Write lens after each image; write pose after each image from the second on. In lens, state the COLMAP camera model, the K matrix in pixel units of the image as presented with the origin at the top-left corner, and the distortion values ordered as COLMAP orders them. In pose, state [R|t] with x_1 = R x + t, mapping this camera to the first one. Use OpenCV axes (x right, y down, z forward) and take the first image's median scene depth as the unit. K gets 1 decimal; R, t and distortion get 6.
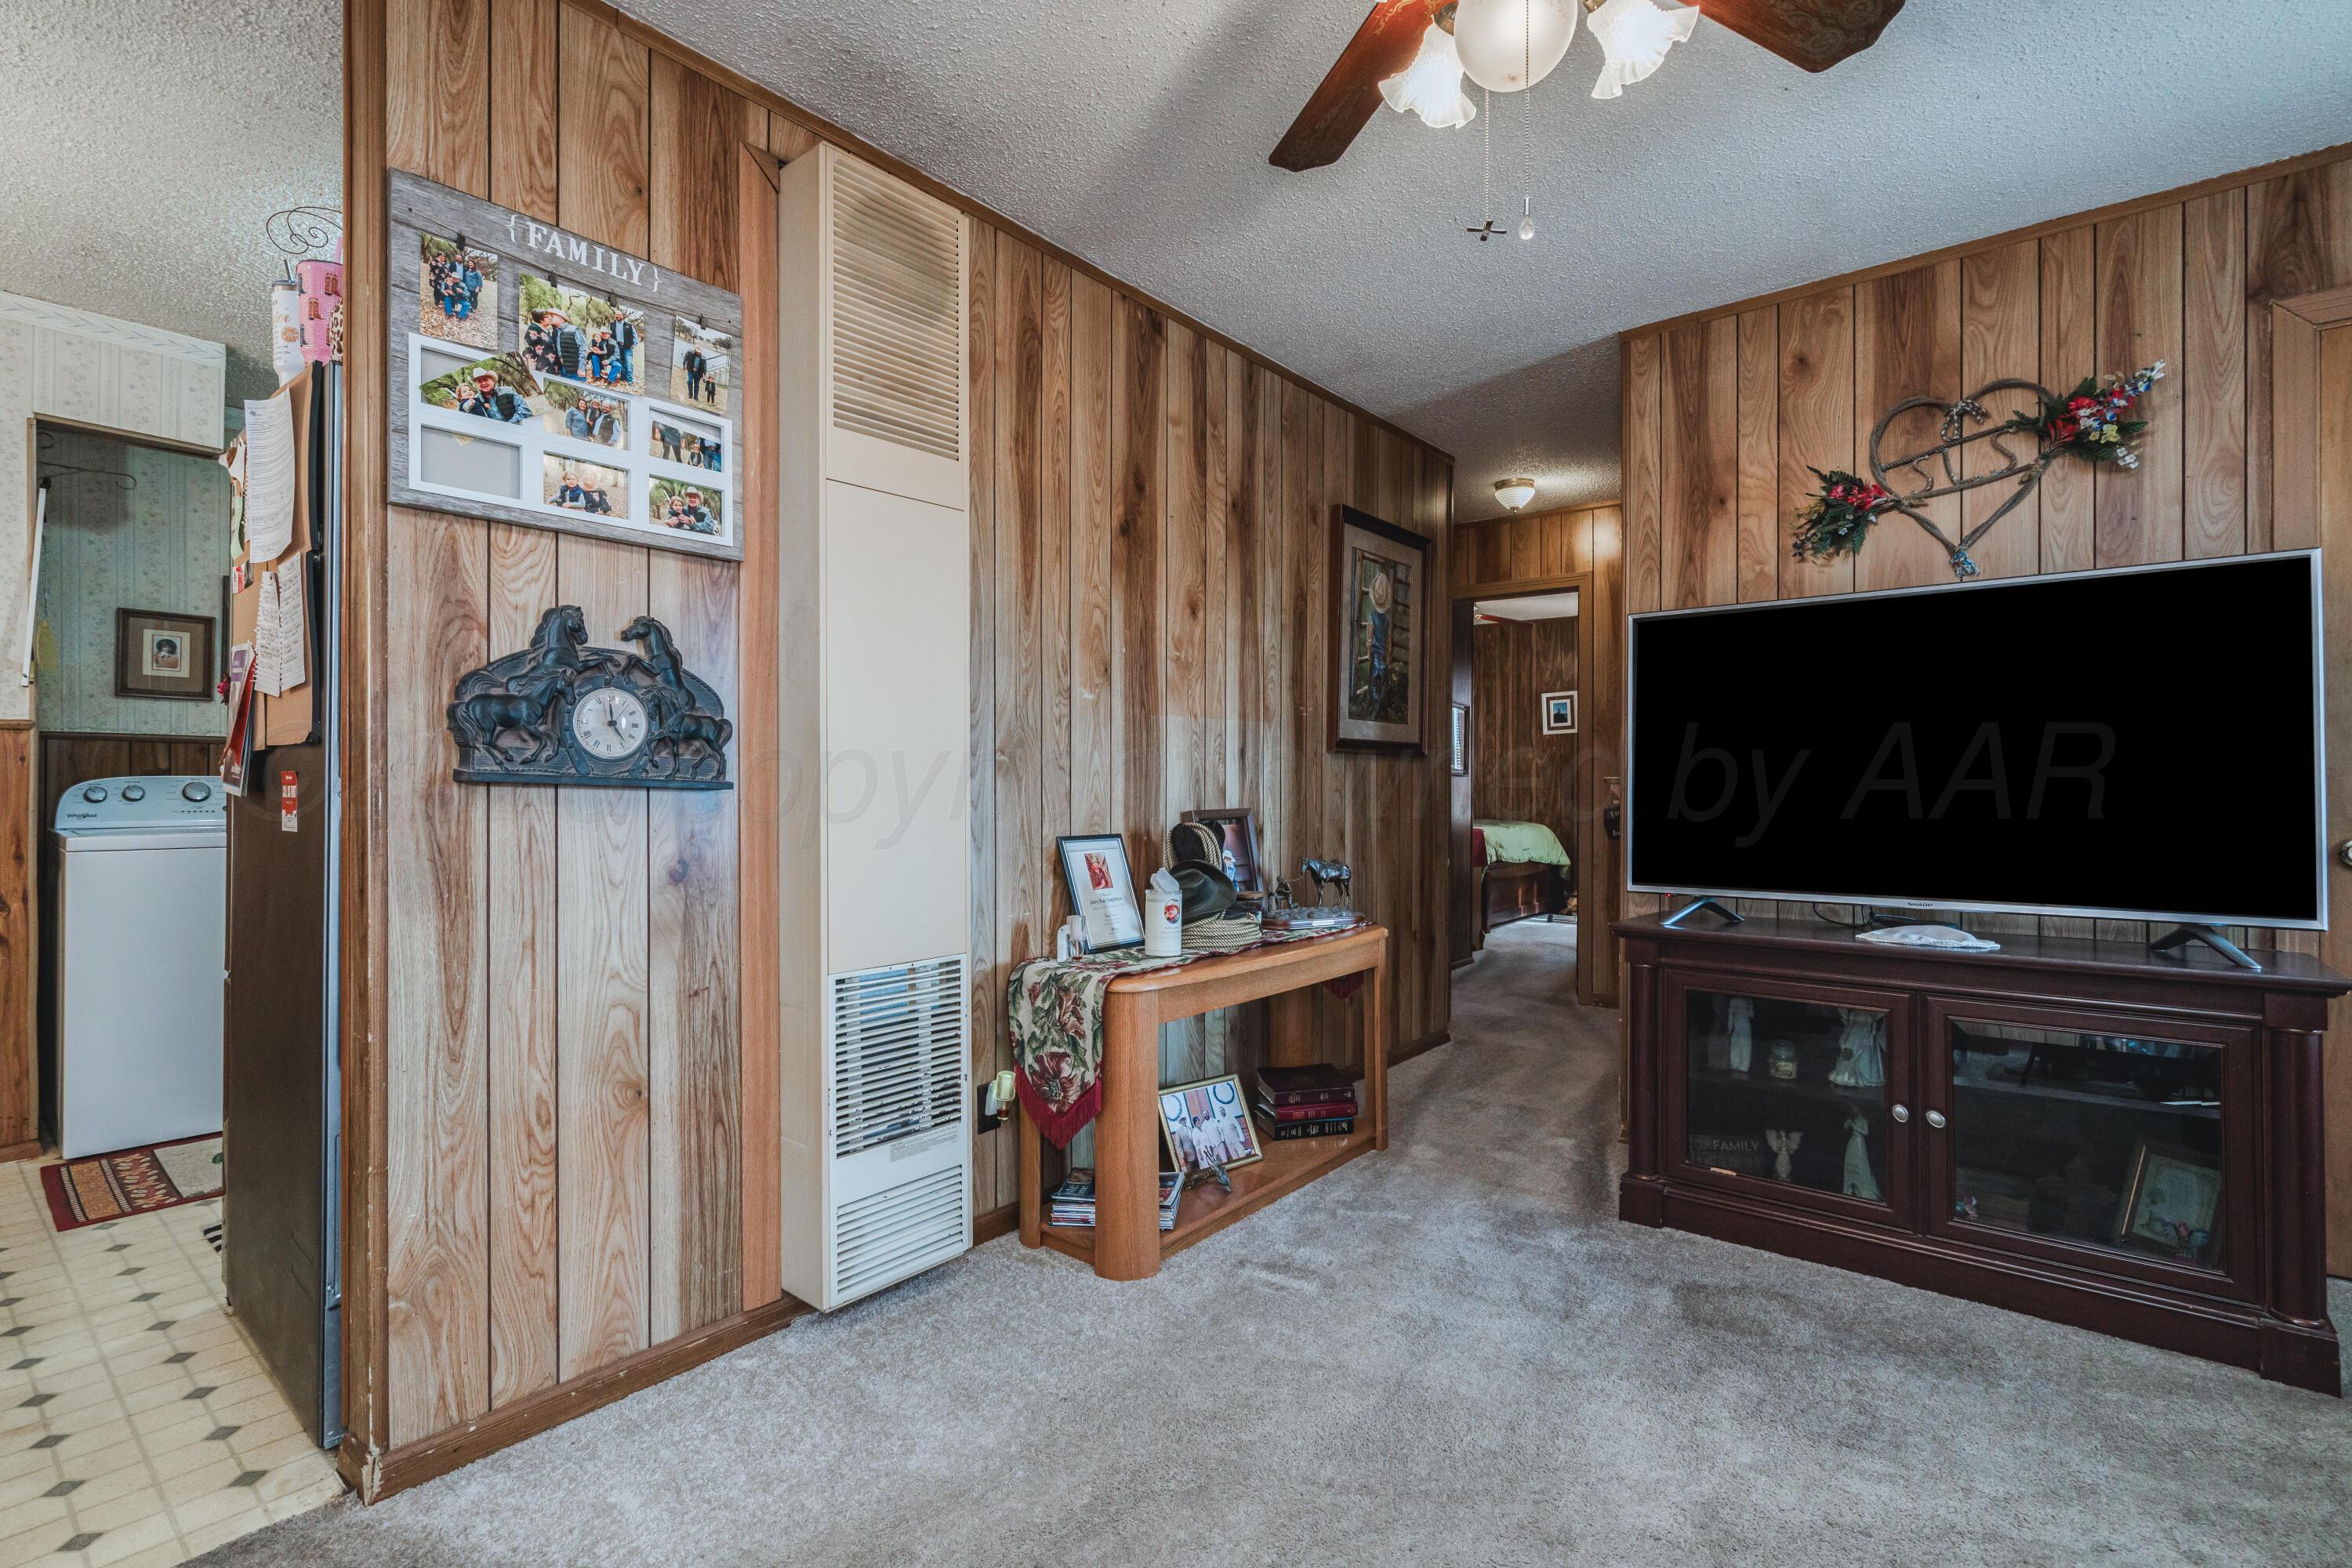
lens RADIAL K [[1078.4, 0, 1178.5], [0, 1078.4, 790.1], [0, 0, 1]] dist [0.001004, 0.000456]
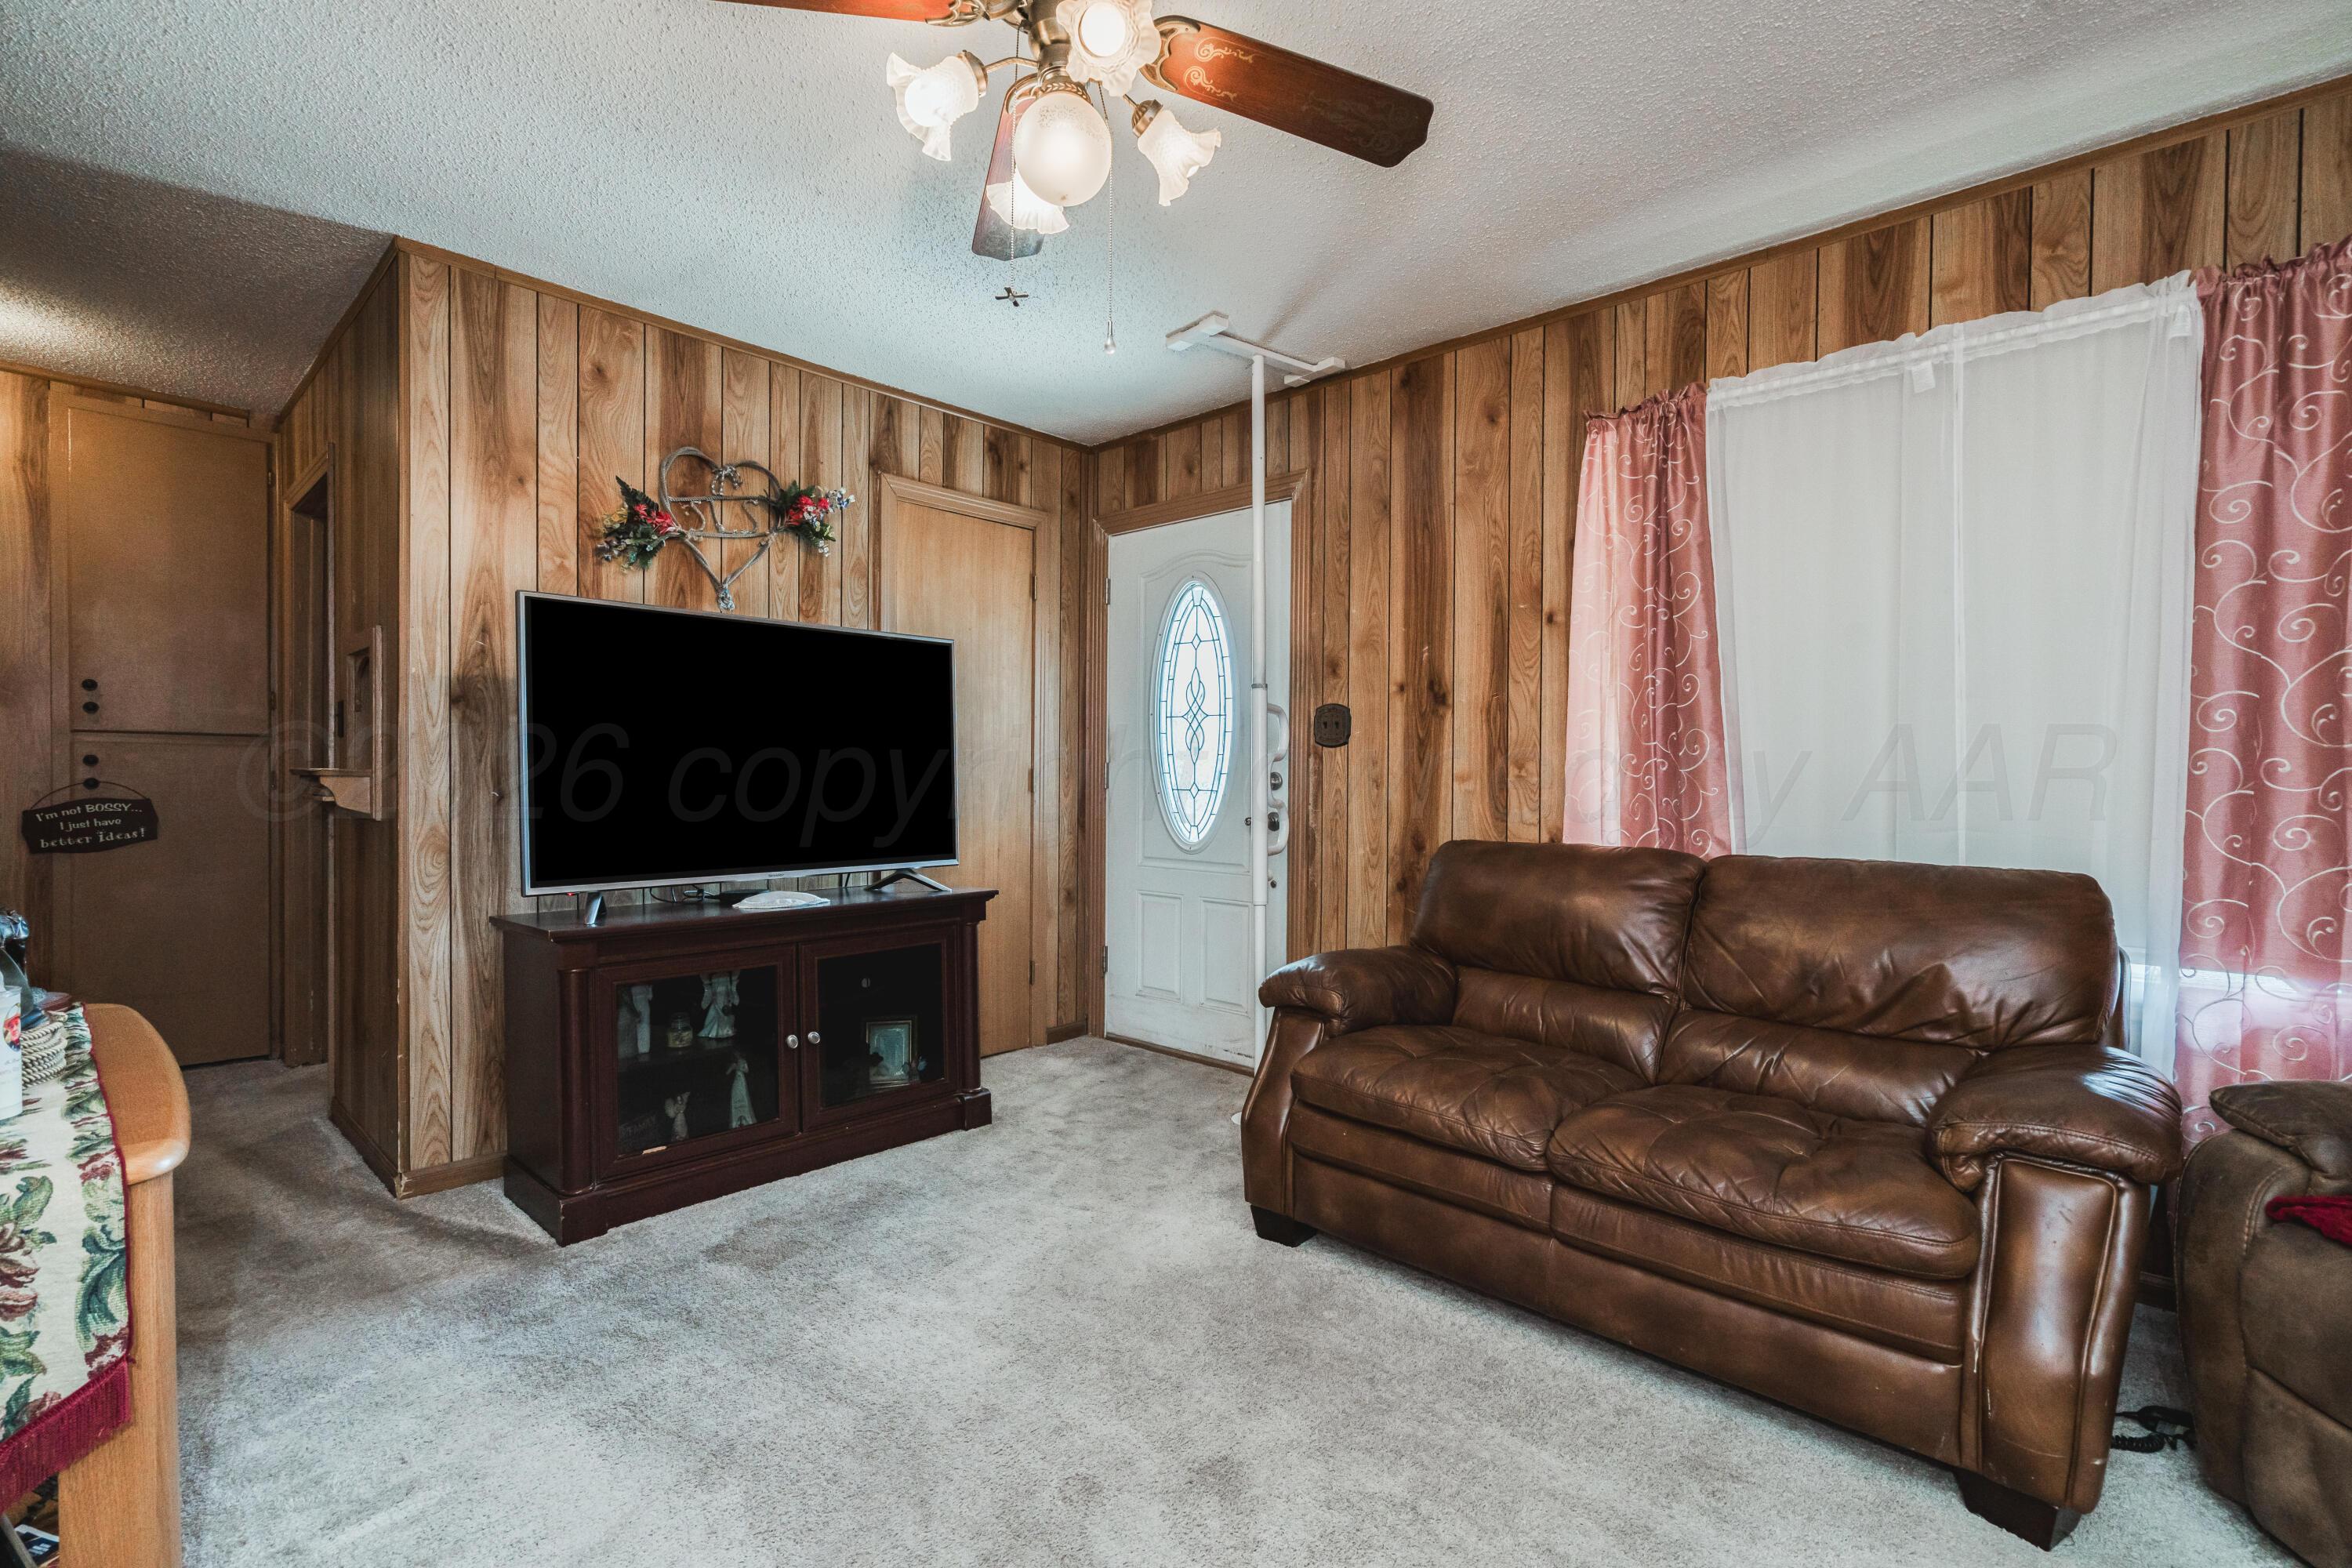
lens RADIAL K [[1070.2, 0, 1177.8], [0, 1070.2, 800.5], [0, 0, 1]] dist [0.000724, 0.000574]
pose [[0.067894, -0.021482, 0.997461, -0.520971], [0.000014, 0.999768, 0.021531, -0.006932], [-0.997693, -0.001448, 0.067878, 0.456551]]
